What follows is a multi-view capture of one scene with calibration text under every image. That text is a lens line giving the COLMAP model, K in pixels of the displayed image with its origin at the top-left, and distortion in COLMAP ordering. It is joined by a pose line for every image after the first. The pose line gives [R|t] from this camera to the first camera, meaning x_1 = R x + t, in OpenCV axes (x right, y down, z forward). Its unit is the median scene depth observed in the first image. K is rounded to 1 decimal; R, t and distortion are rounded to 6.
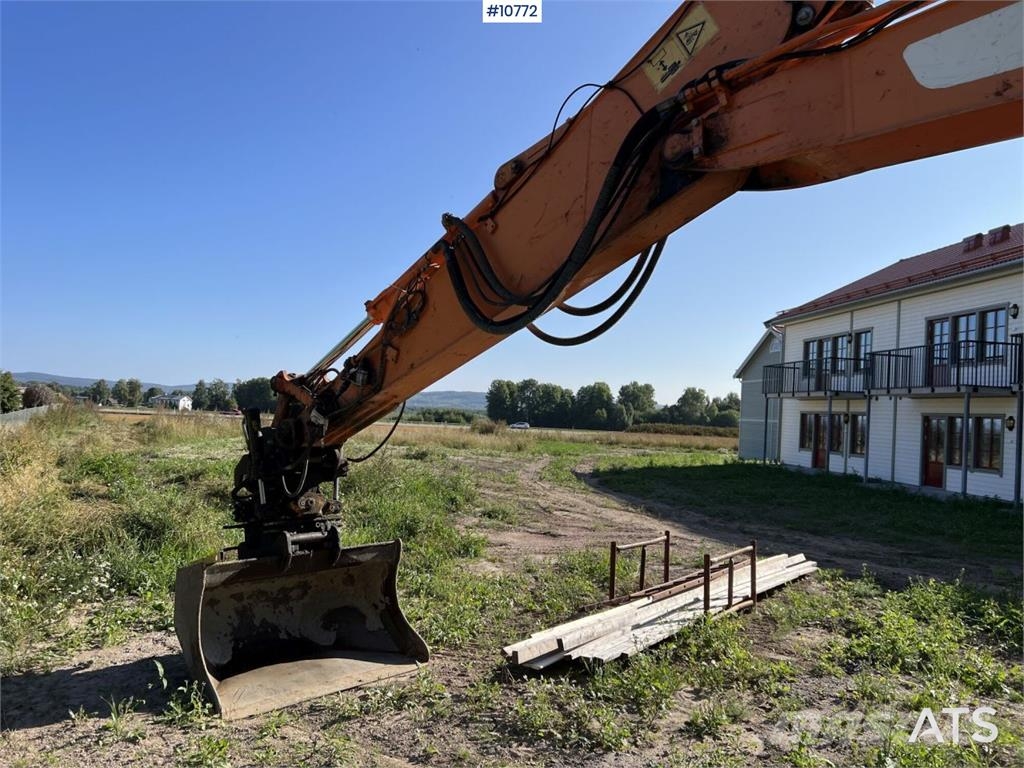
lens RADIAL K [[770.2, 0, 502.1], [0, 770.2, 390.6], [0, 0, 1]] dist [0.060469, -0.069007]
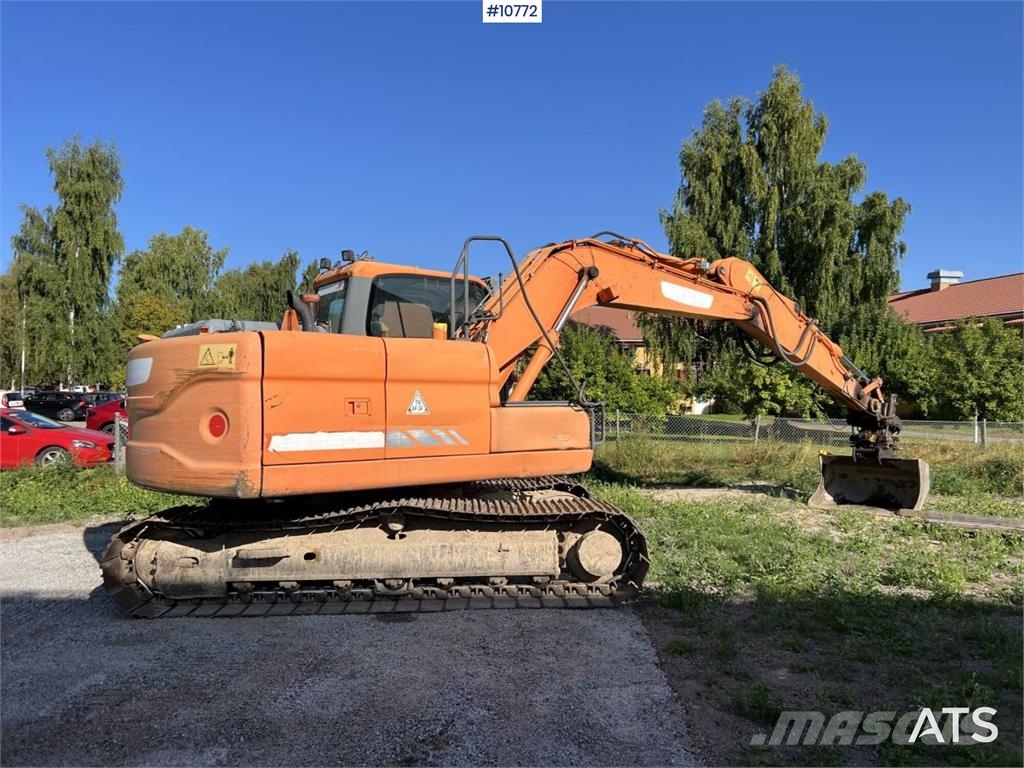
lens RADIAL K [[770.2, 0, 520.0], [0, 770.2, 381.8], [0, 0, 1]] dist [0.060469, -0.069007]
pose [[-0.116785, -0.063786, -0.991107, 0.534831], [0.029998, 0.997253, -0.067717, 0.027955], [0.992704, -0.037640, -0.114551, 0.064699]]
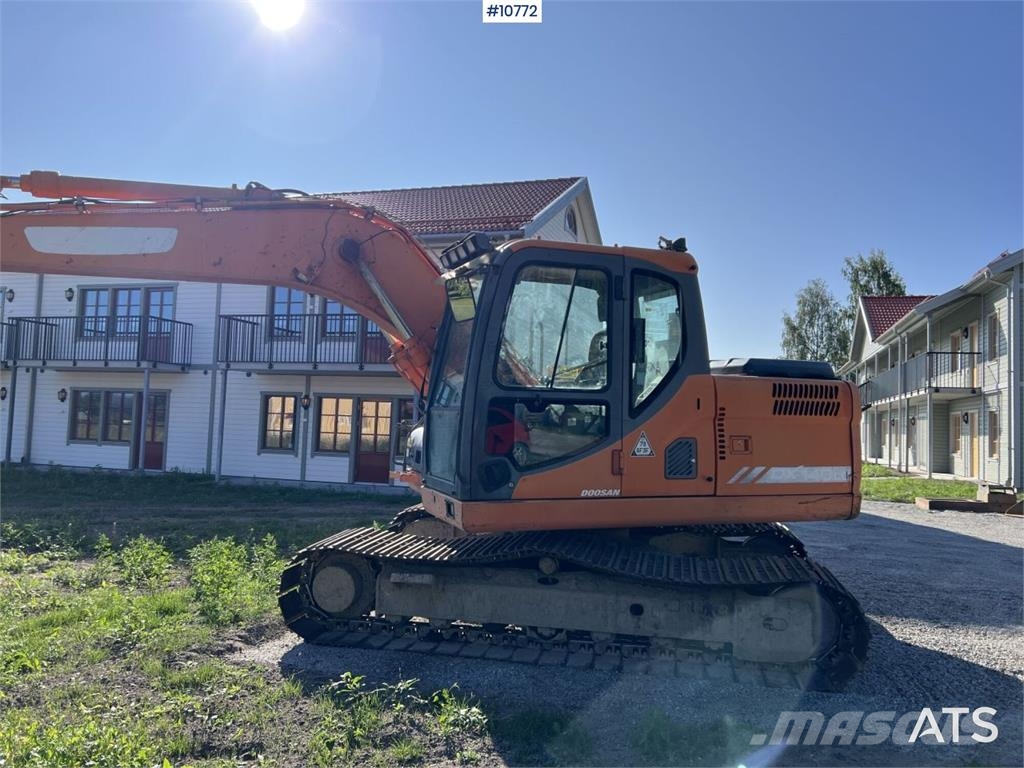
lens RADIAL K [[770.2, 0, 508.4], [0, 770.2, 374.6], [0, 0, 1]] dist [0.060469, -0.069007]
pose [[0.391898, 0.018192, 0.919829, -0.110063], [-0.037508, 0.999289, -0.003783, -0.008874], [-0.919244, -0.033018, 0.392302, -0.127502]]
